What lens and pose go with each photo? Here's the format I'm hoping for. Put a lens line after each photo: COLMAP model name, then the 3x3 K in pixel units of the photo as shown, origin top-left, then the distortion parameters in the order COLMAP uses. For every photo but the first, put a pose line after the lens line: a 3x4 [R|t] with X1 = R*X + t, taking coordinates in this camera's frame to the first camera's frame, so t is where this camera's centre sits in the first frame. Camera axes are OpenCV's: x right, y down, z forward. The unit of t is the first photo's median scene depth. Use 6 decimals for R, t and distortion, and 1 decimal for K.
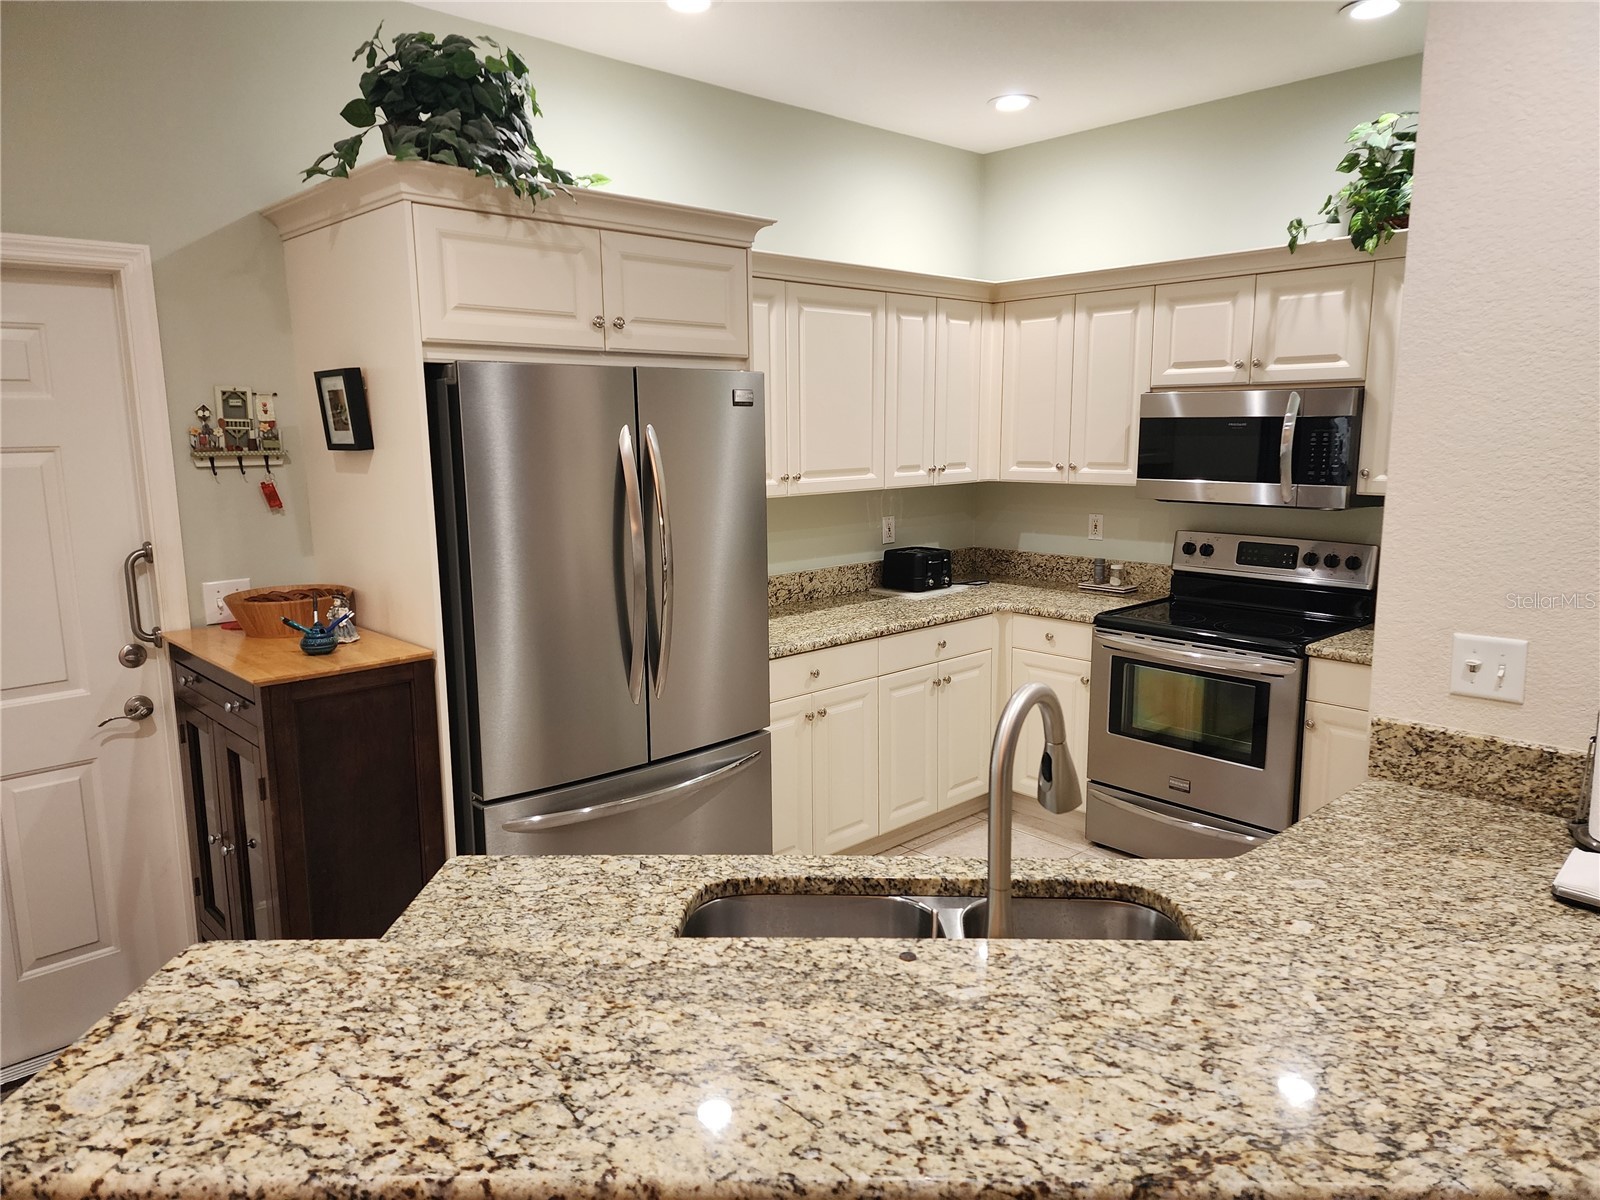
lens RADIAL K [[1069.9, 0, 798.0], [0, 1069.9, 591.5], [0, 0, 1]] dist [0.083328, -0.074641]
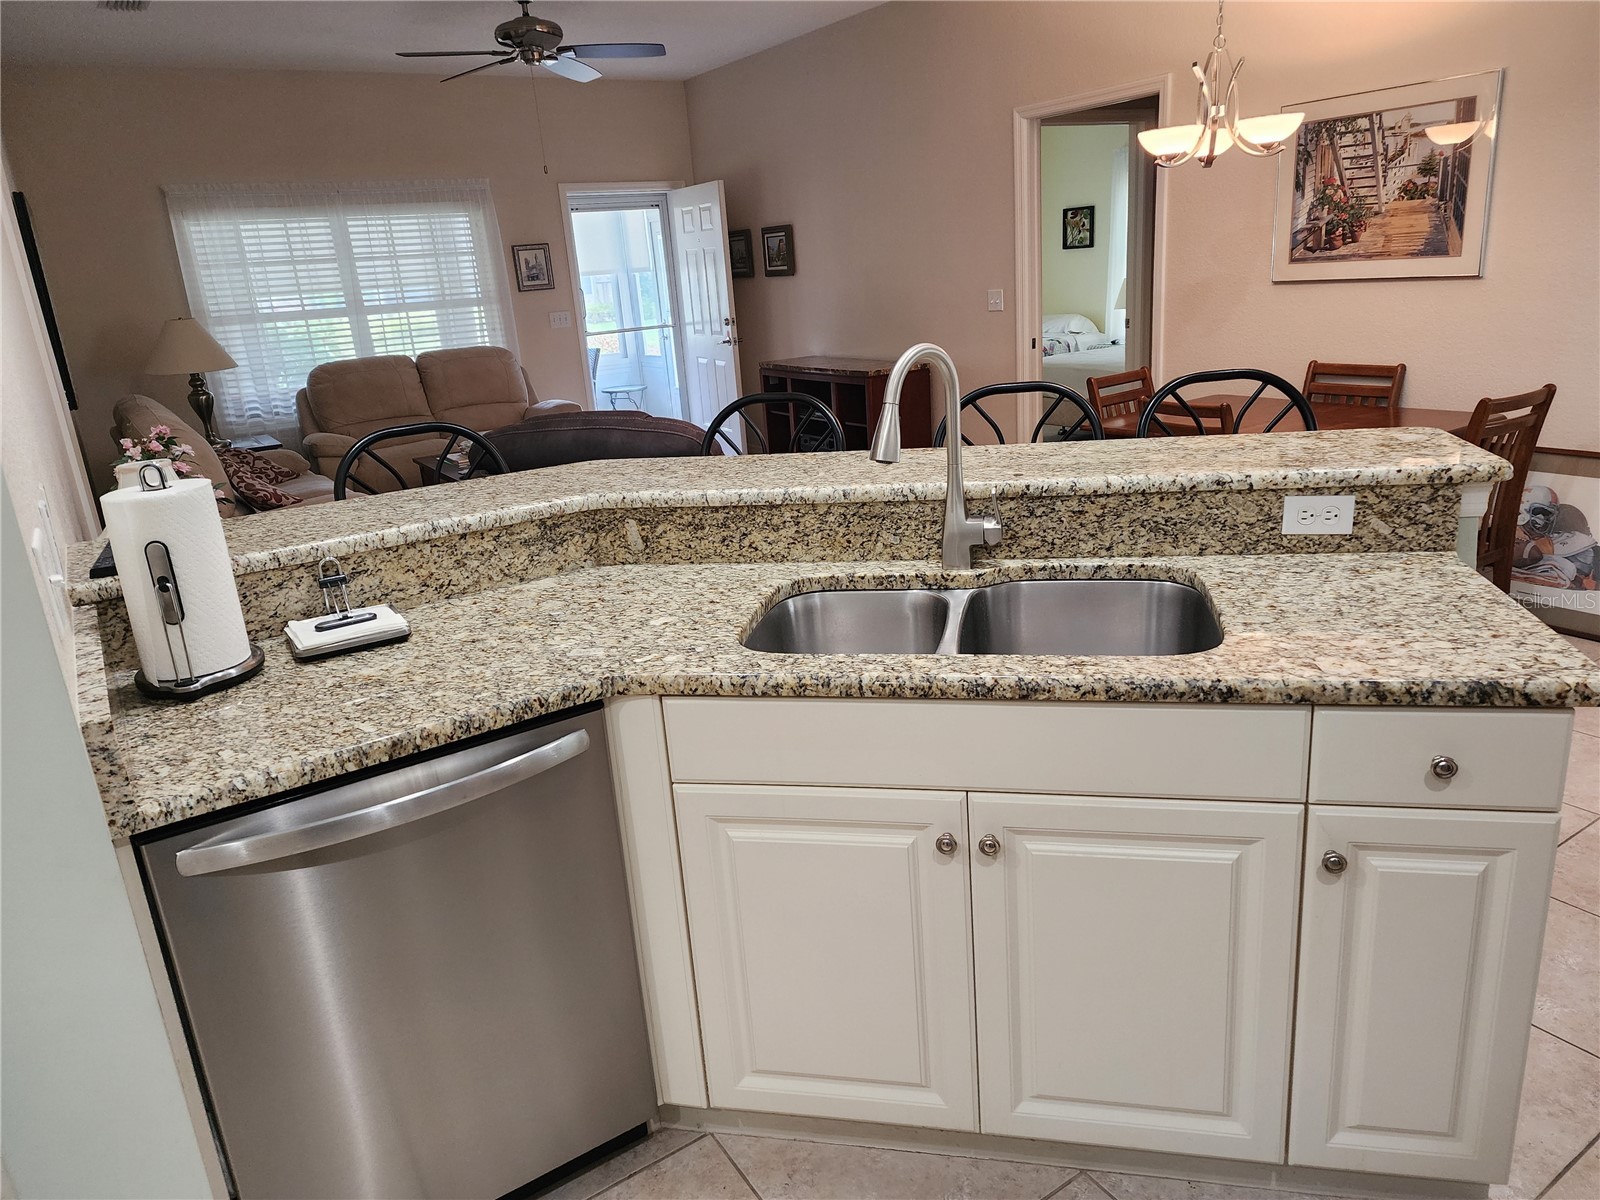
lens RADIAL K [[1069.9, 0, 814.9], [0, 1069.9, 587.9], [0, 0, 1]] dist [0.083328, -0.074641]
pose [[-0.981670, 0.024565, 0.188998, 0.040536], [0.107110, 0.891347, 0.440485, -0.117812], [-0.157643, 0.452655, -0.877640, 1.058891]]
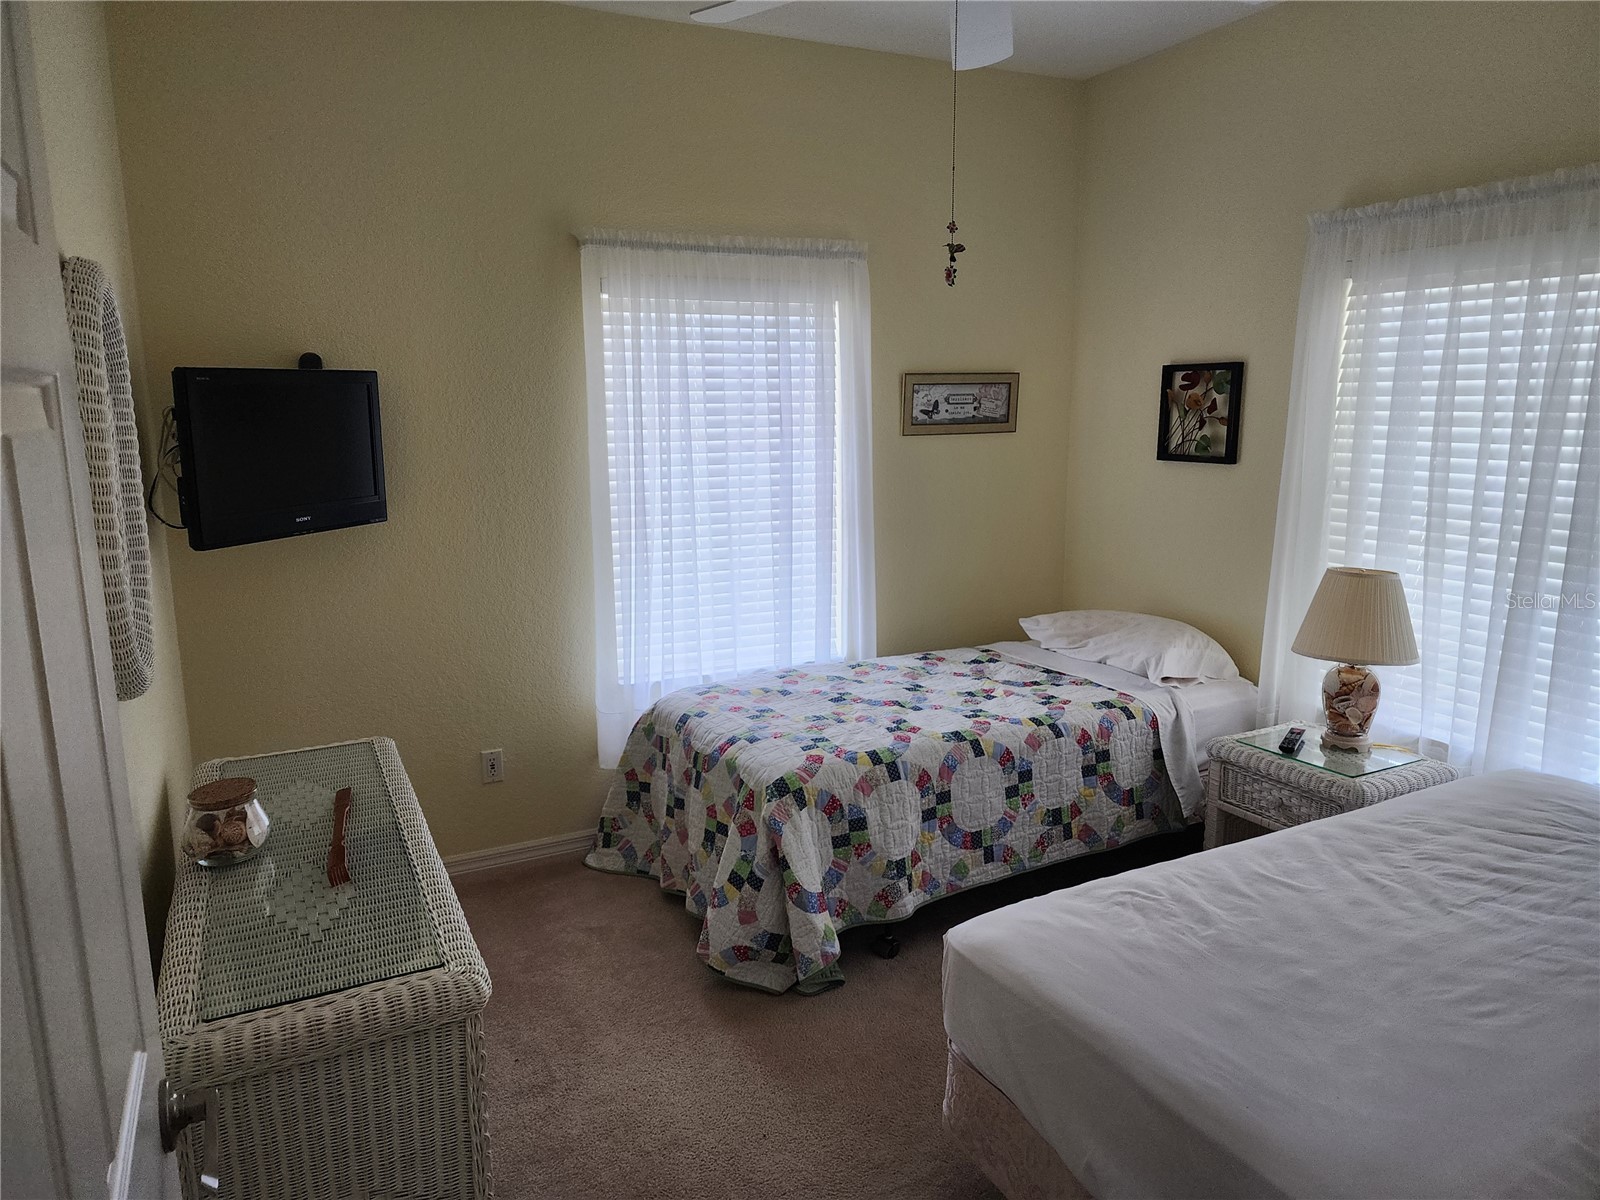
lens RADIAL K [[1069.9, 0, 795.4], [0, 1069.9, 596.3], [0, 0, 1]] dist [0.083328, -0.074641]
pose [[-0.956106, -0.040333, 0.290231, -0.073676], [0.061989, 0.940222, 0.334874, 0.184147], [-0.286388, 0.338167, -0.896452, -1.086205]]
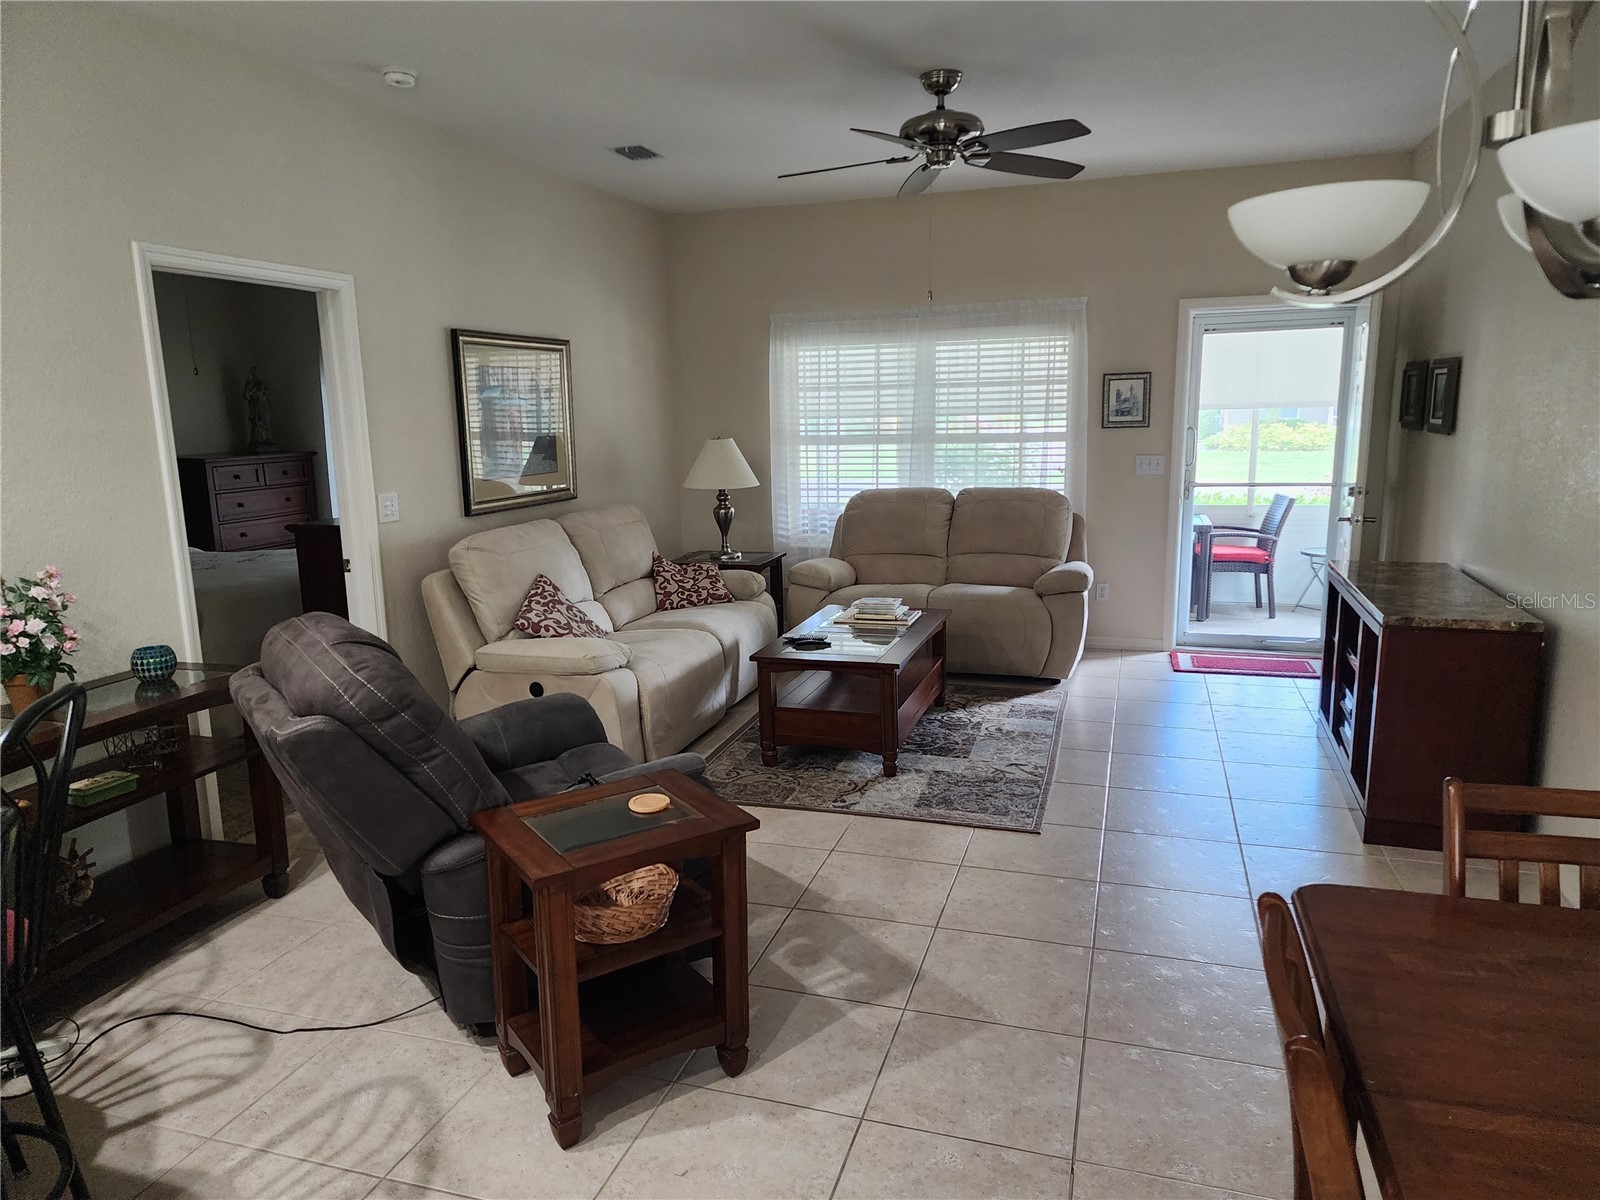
lens RADIAL K [[1069.9, 0, 790.9], [0, 1069.9, 602.7], [0, 0, 1]] dist [0.083328, -0.074641]
pose [[-0.481301, -0.141878, 0.864997, -0.417379], [0.166397, 0.954082, 0.249076, 0.015772], [-0.860617, 0.263814, -0.435593, 0.085365]]
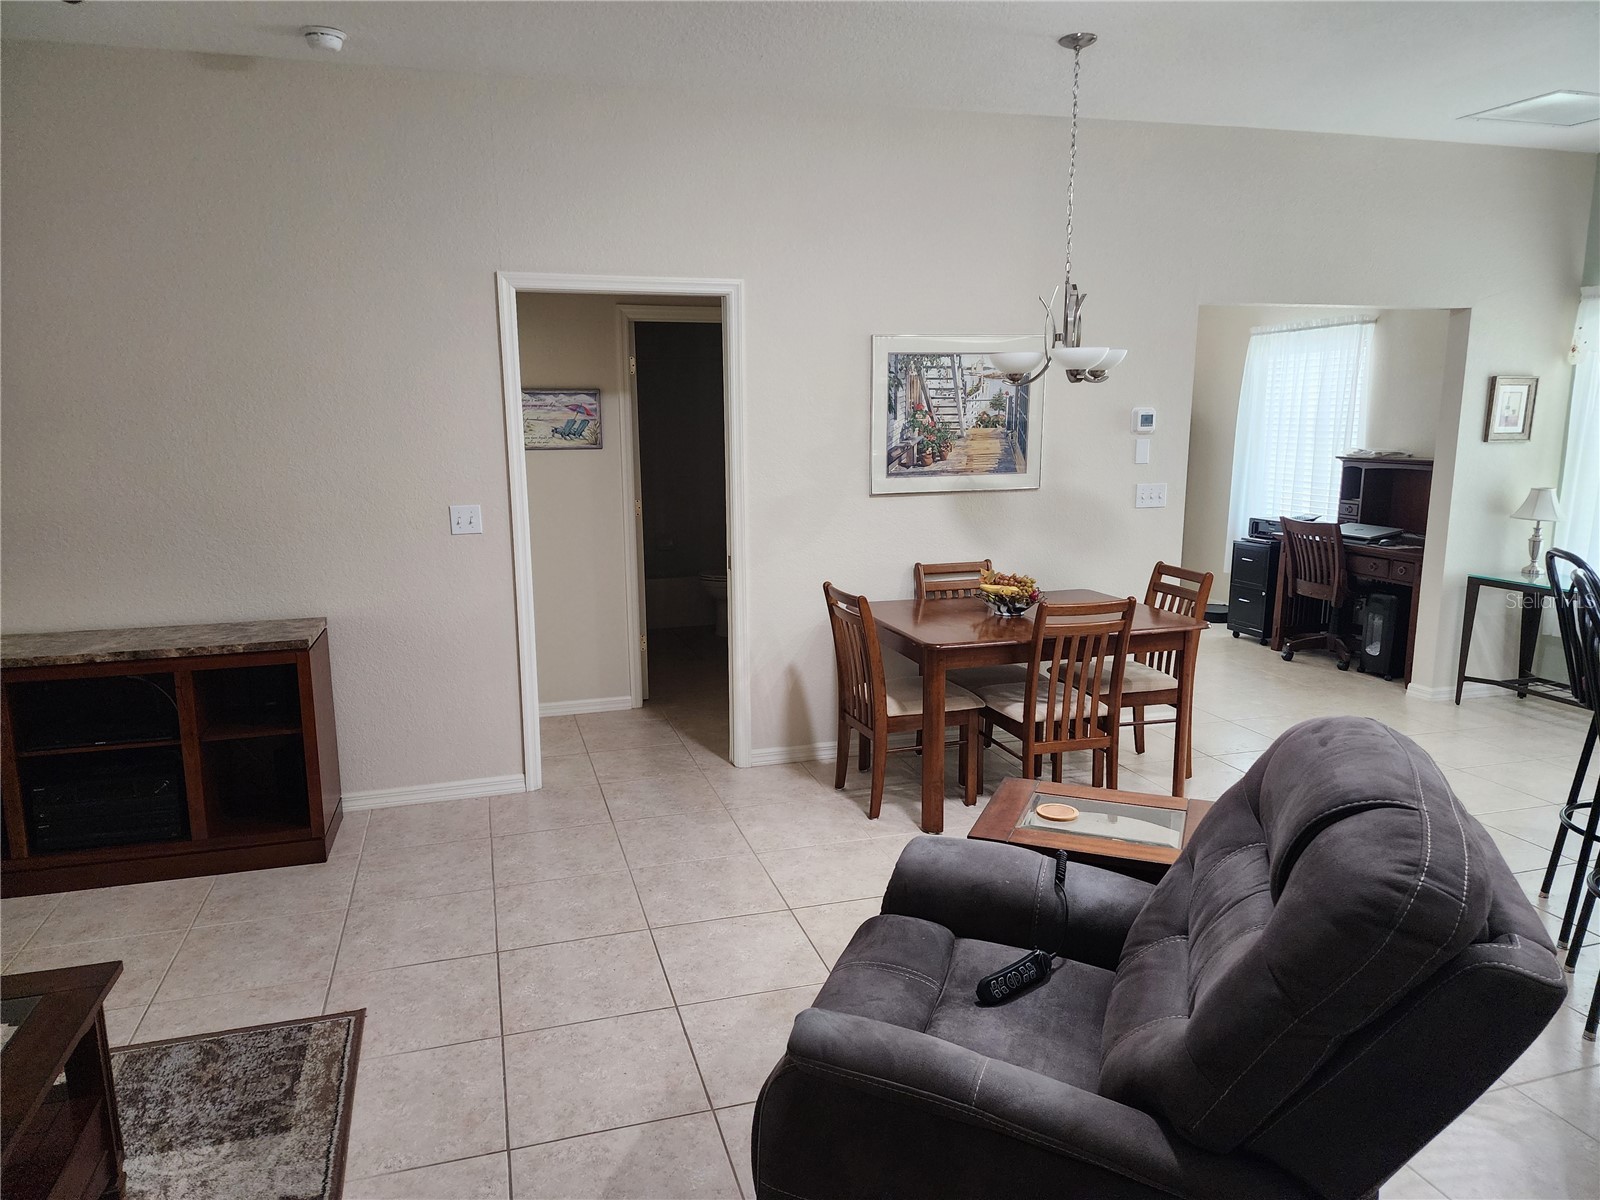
lens RADIAL K [[1069.9, 0, 785.7], [0, 1069.9, 613.5], [0, 0, 1]] dist [0.083328, -0.074641]
pose [[-0.450005, 0.176008, -0.875510, 1.182804], [-0.132018, 0.956502, 0.260146, 0.018714], [0.883214, 0.232650, -0.407194, -0.029725]]
